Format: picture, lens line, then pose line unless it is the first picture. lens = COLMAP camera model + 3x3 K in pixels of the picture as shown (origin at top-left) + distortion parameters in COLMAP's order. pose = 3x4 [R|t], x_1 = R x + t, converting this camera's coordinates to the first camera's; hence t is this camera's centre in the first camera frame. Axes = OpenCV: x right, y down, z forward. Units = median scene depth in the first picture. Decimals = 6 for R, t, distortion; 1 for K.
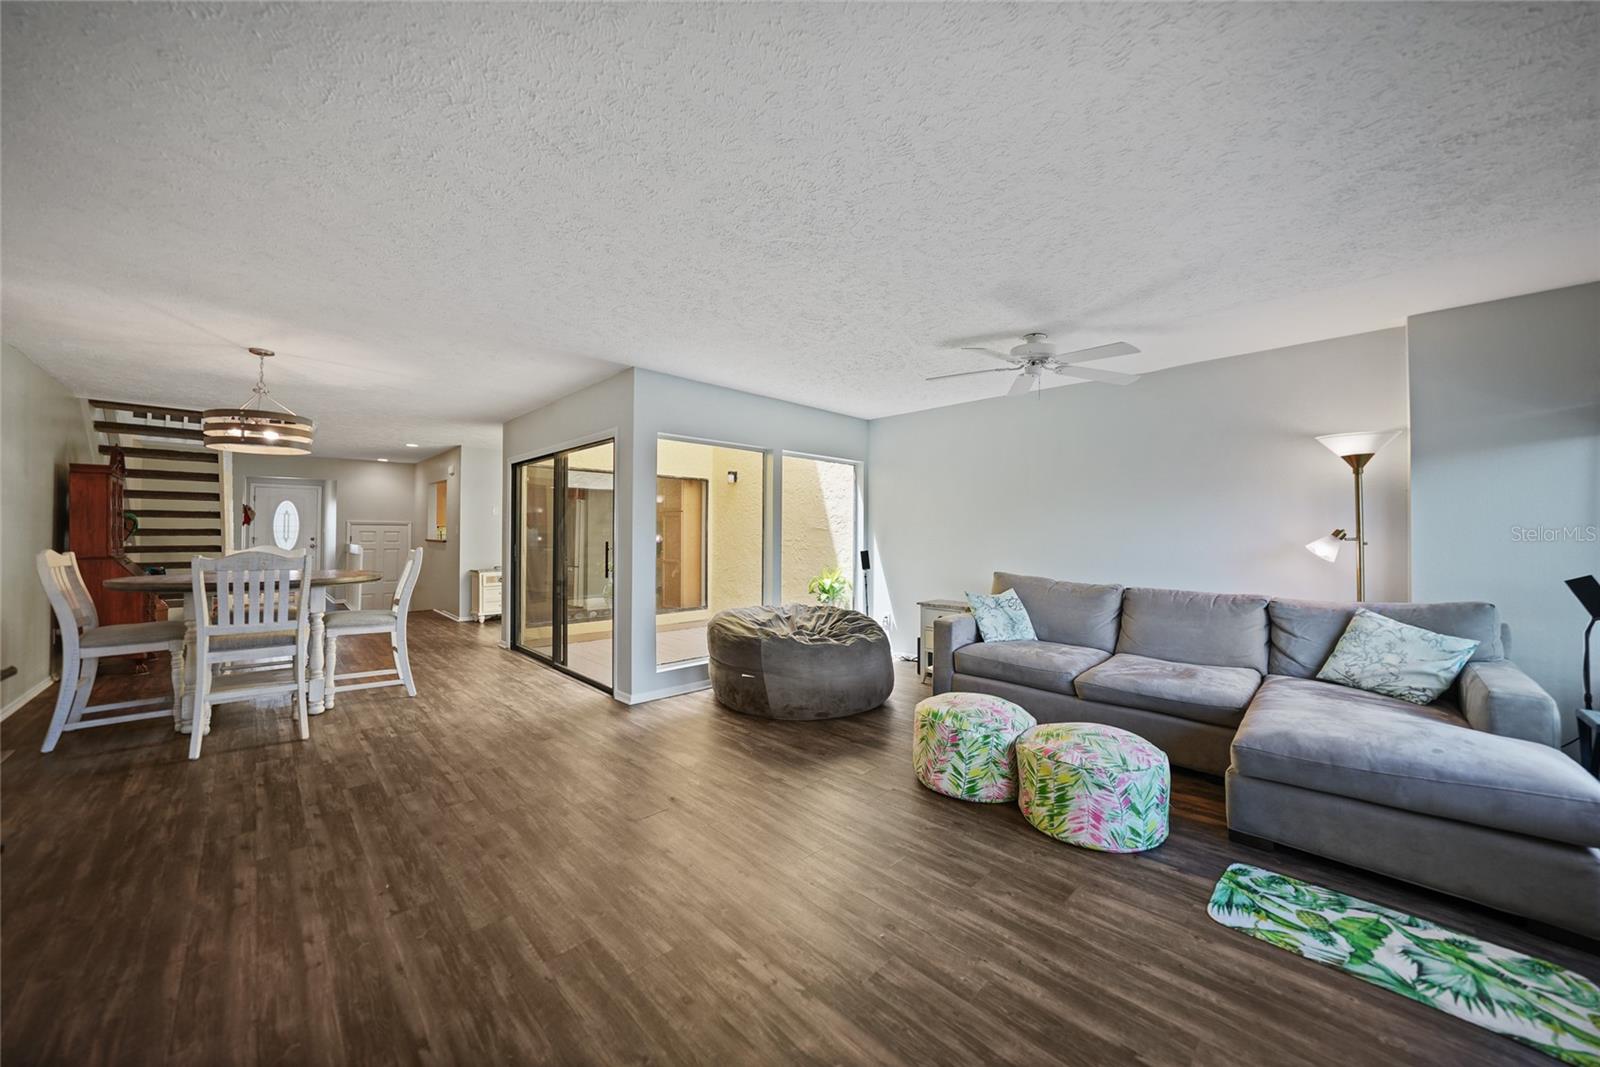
lens RADIAL K [[571.2, 0, 800.5], [0, 571.2, 528.5], [0, 0, 1]] dist [-0.029830, 0.010343]
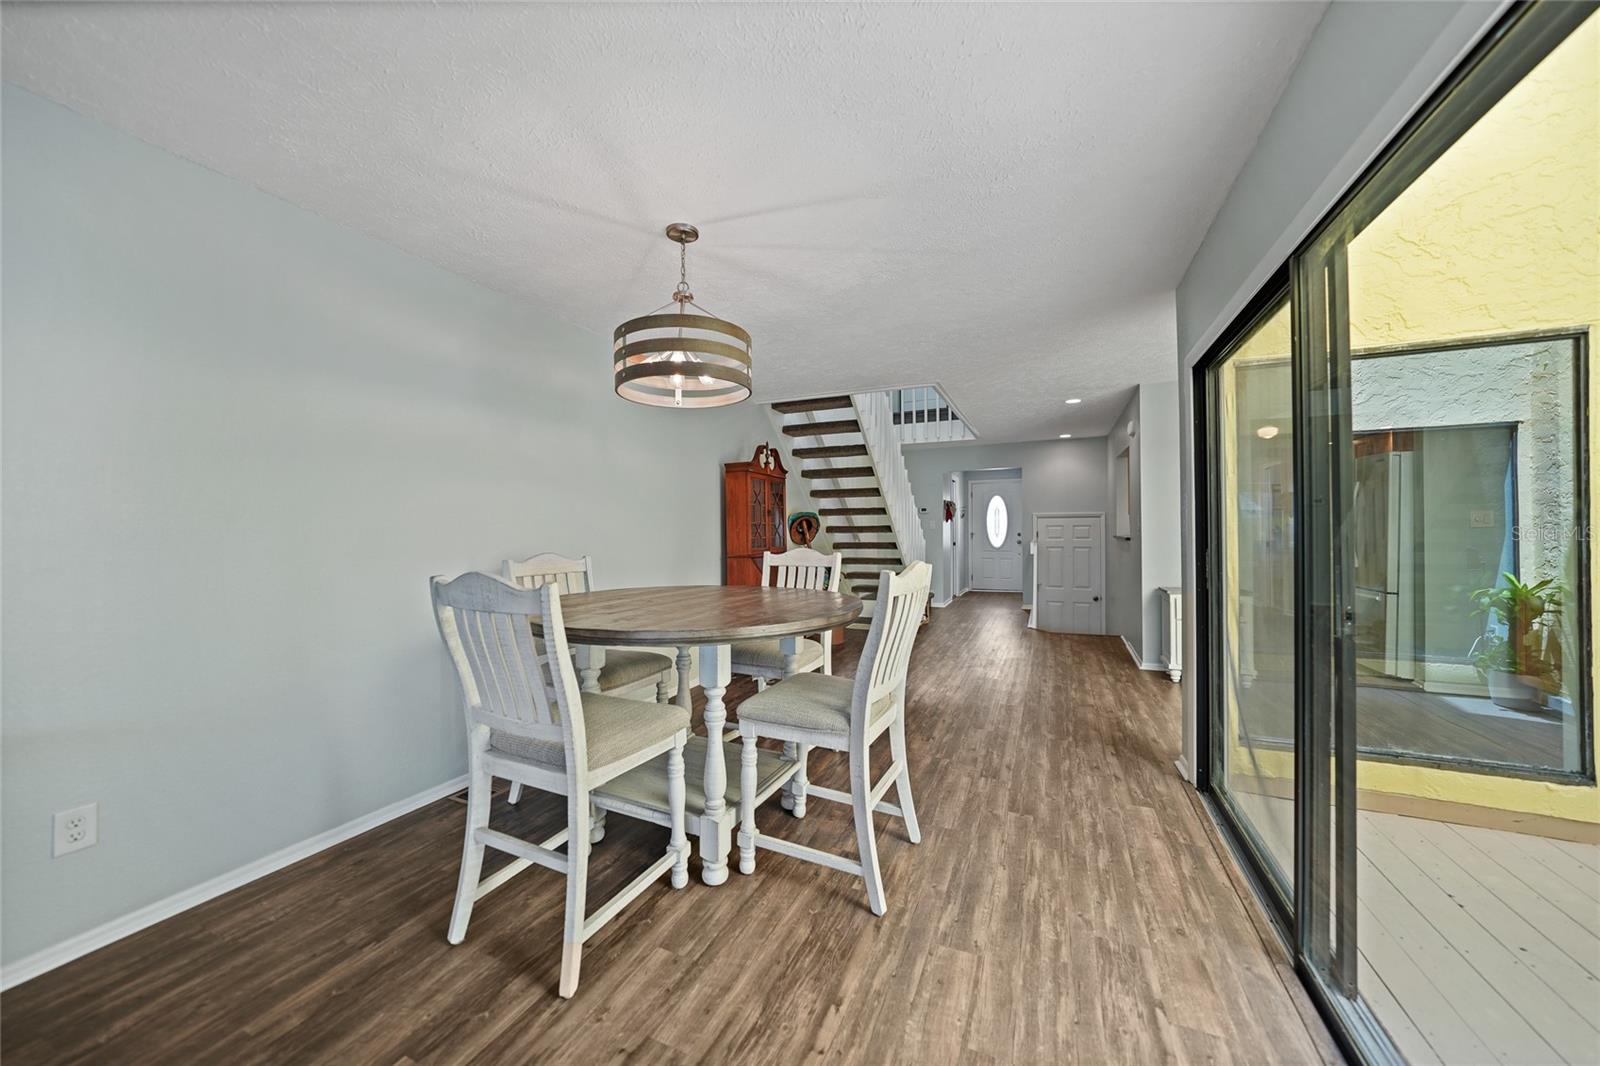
lens RADIAL K [[571.2, 0, 800.5], [0, 571.2, 528.0], [0, 0, 1]] dist [-0.029830, 0.010343]
pose [[0.373744, -0.012096, -0.927453, -0.407147], [0.021348, 0.999762, -0.004437, 0.012508], [0.927286, -0.018141, 0.373914, 1.037156]]
